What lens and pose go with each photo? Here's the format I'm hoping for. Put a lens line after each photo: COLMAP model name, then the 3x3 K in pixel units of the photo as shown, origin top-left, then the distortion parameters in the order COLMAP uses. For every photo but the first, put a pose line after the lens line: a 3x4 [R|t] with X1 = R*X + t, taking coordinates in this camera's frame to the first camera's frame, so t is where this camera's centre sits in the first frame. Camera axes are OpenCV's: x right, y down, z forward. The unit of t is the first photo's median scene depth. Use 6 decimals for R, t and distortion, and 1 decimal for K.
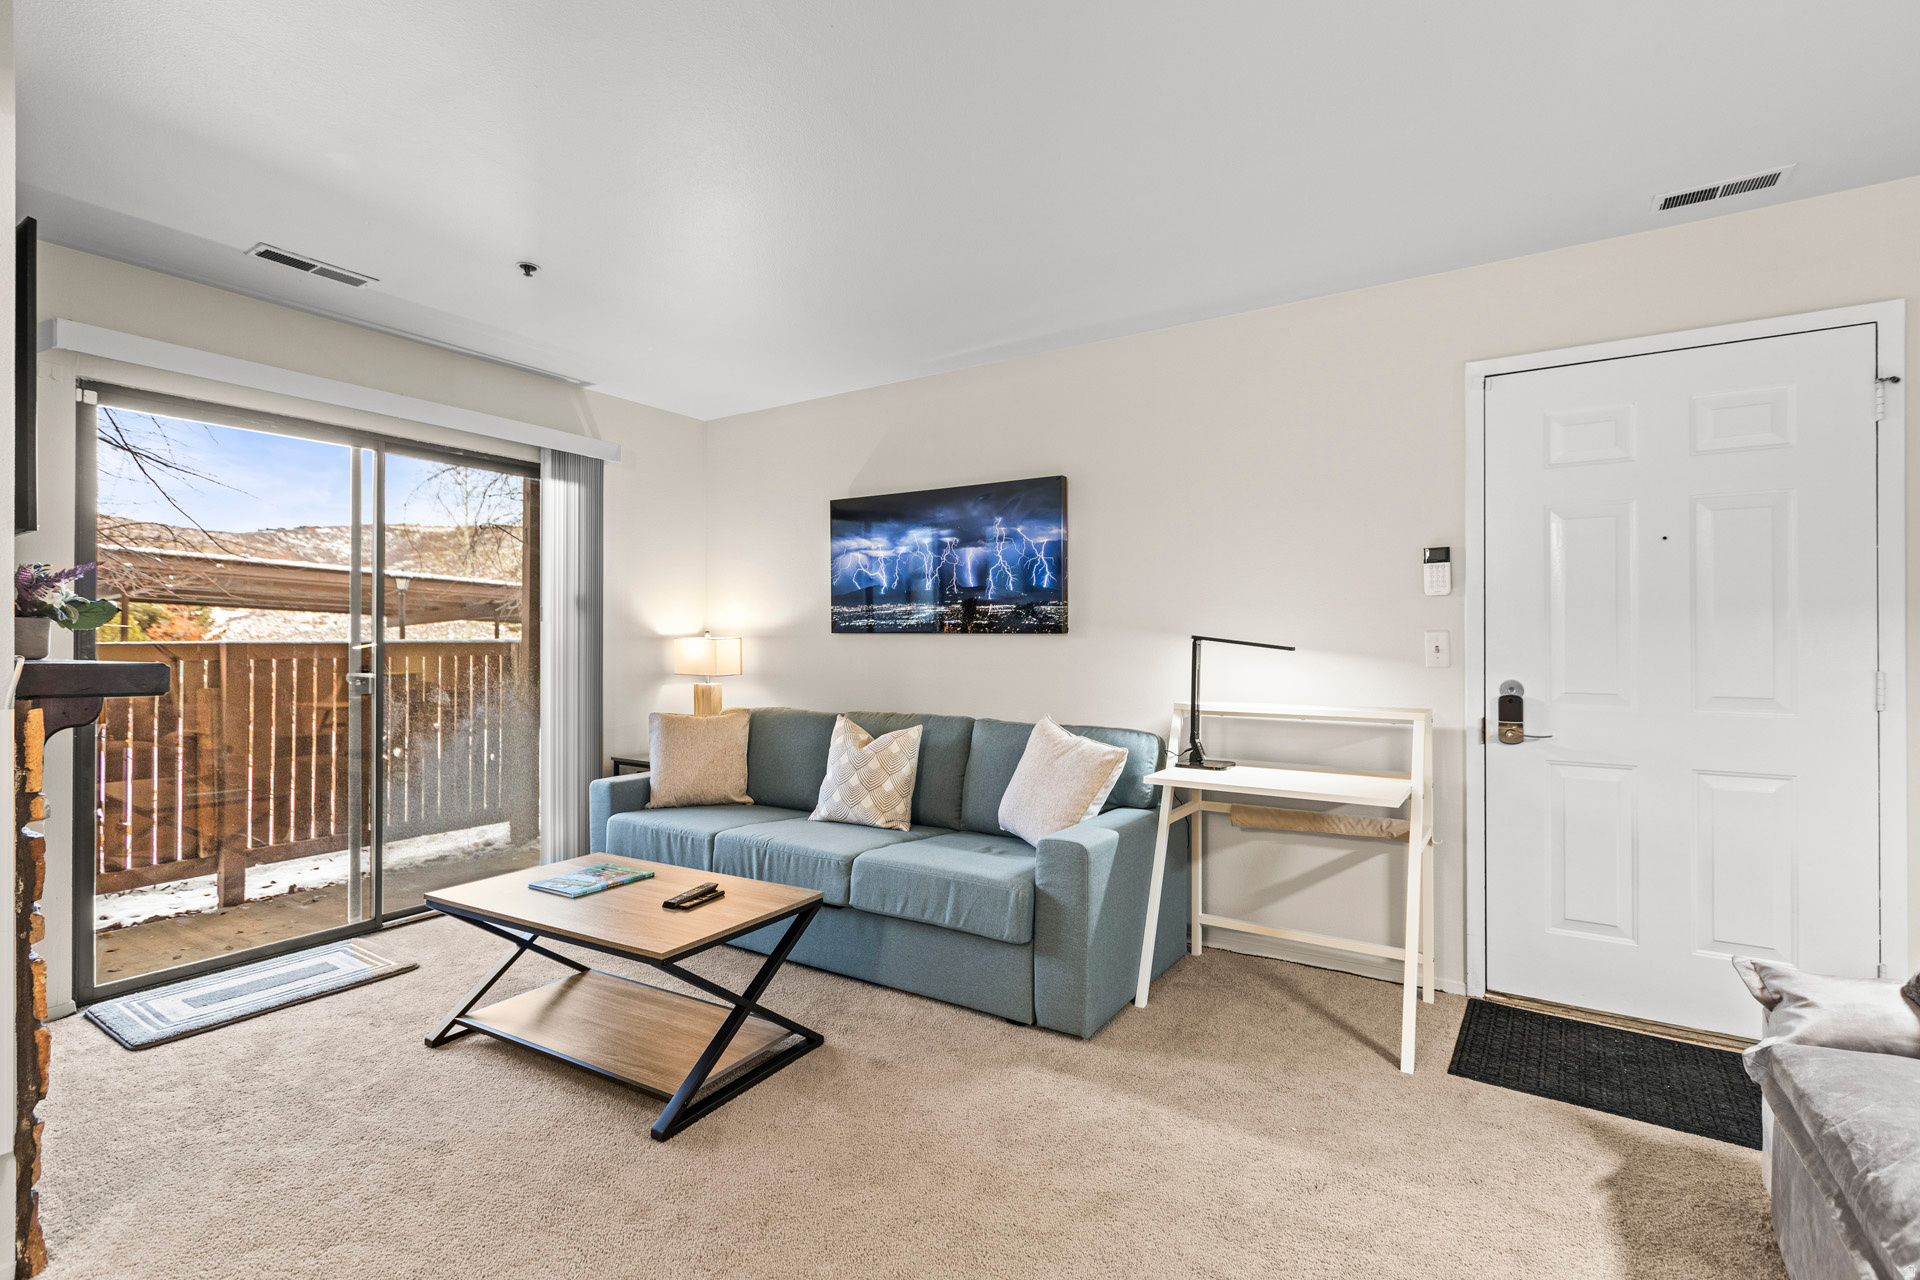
lens RADIAL K [[877.3, 0, 935.3], [0, 877.3, 633.7], [0, 0, 1]] dist [0.001829, -0.001560]
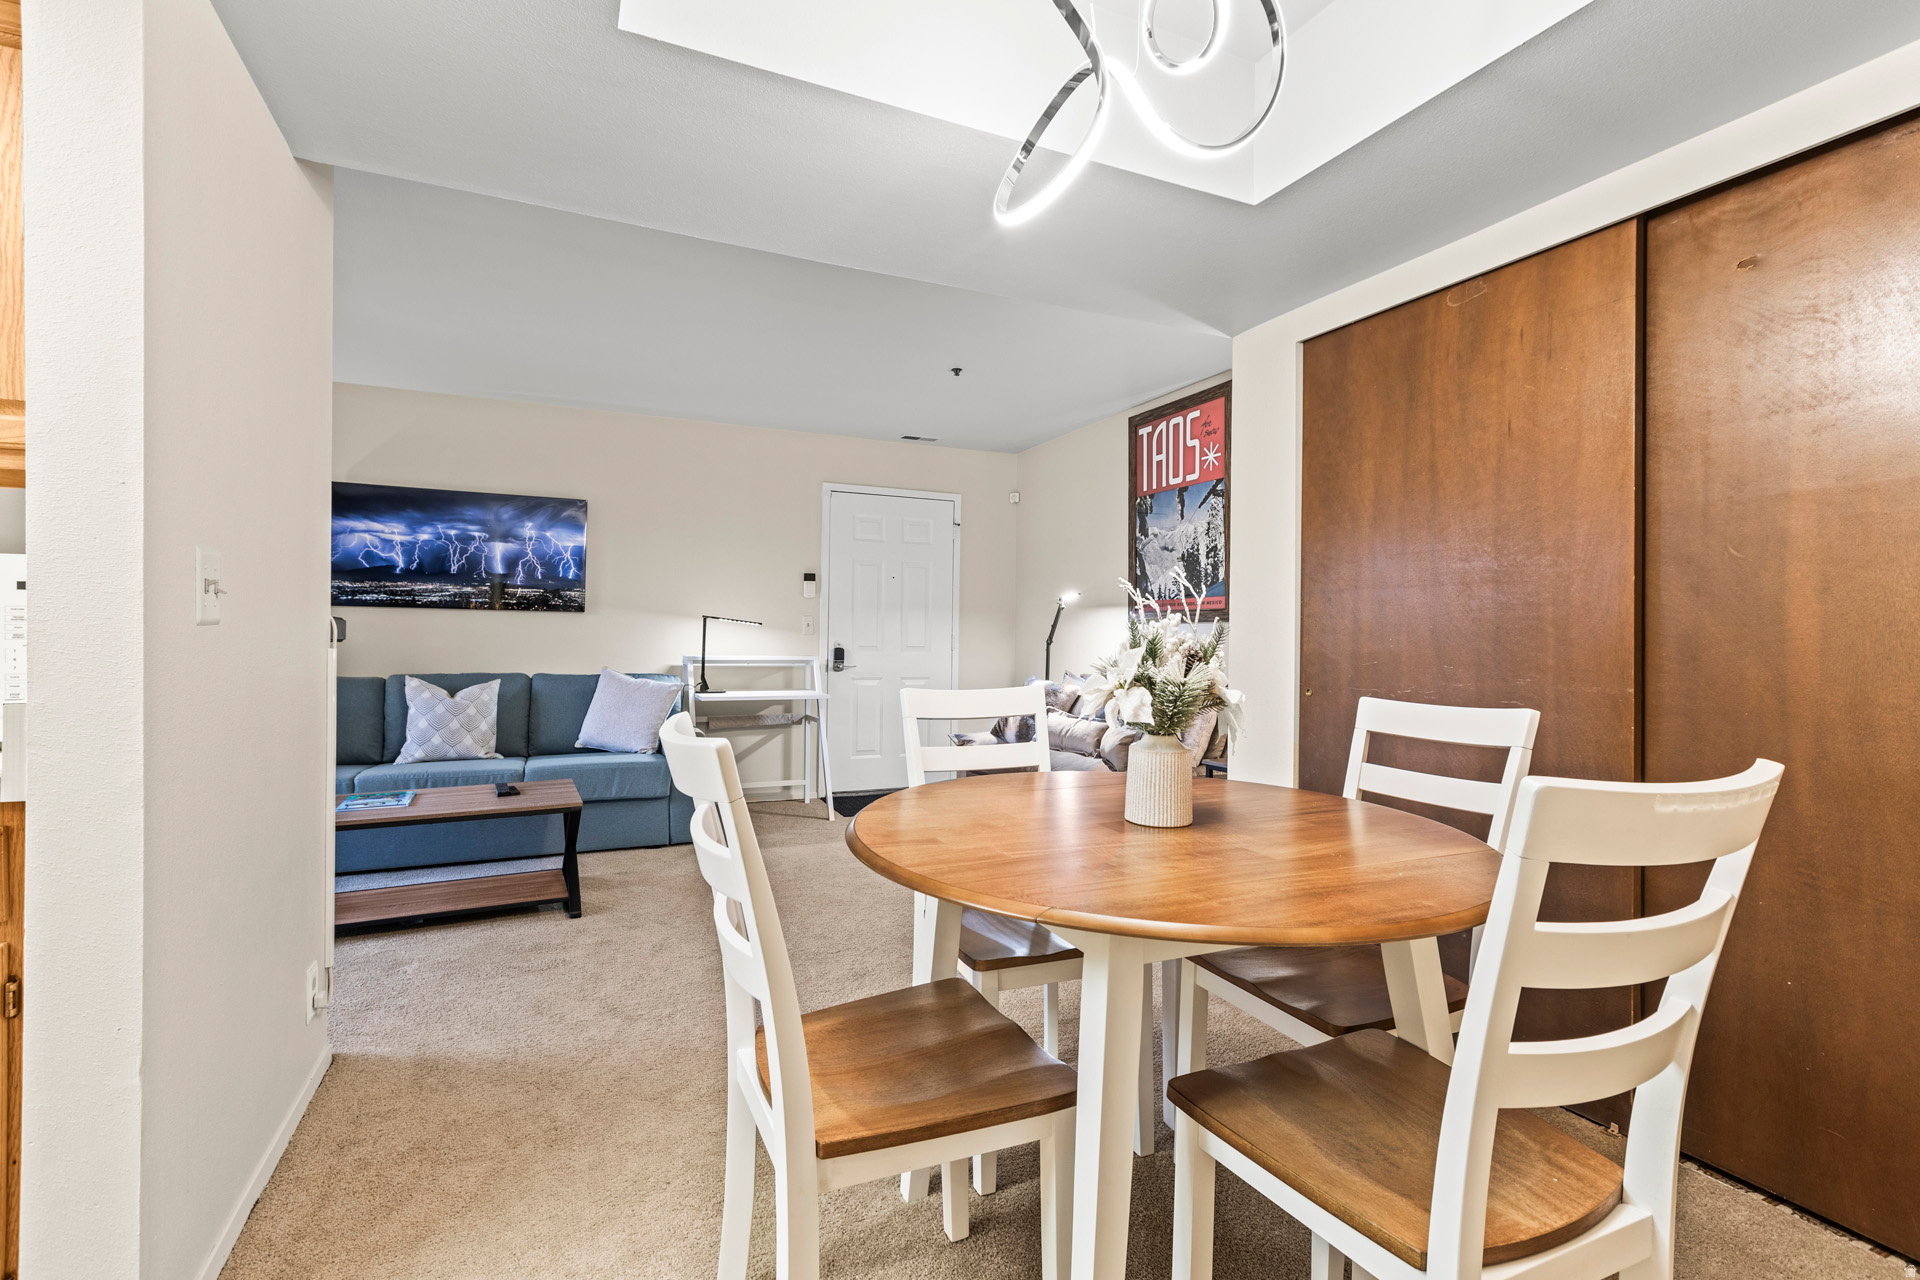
lens RADIAL K [[877.3, 0, 929.8], [0, 877.3, 634.1], [0, 0, 1]] dist [0.001829, -0.001560]
pose [[0.543760, 0.008395, 0.839199, -0.730450], [-0.017027, 0.999855, 0.001031, 0.024090], [-0.839068, -0.014849, 0.543824, -0.229885]]
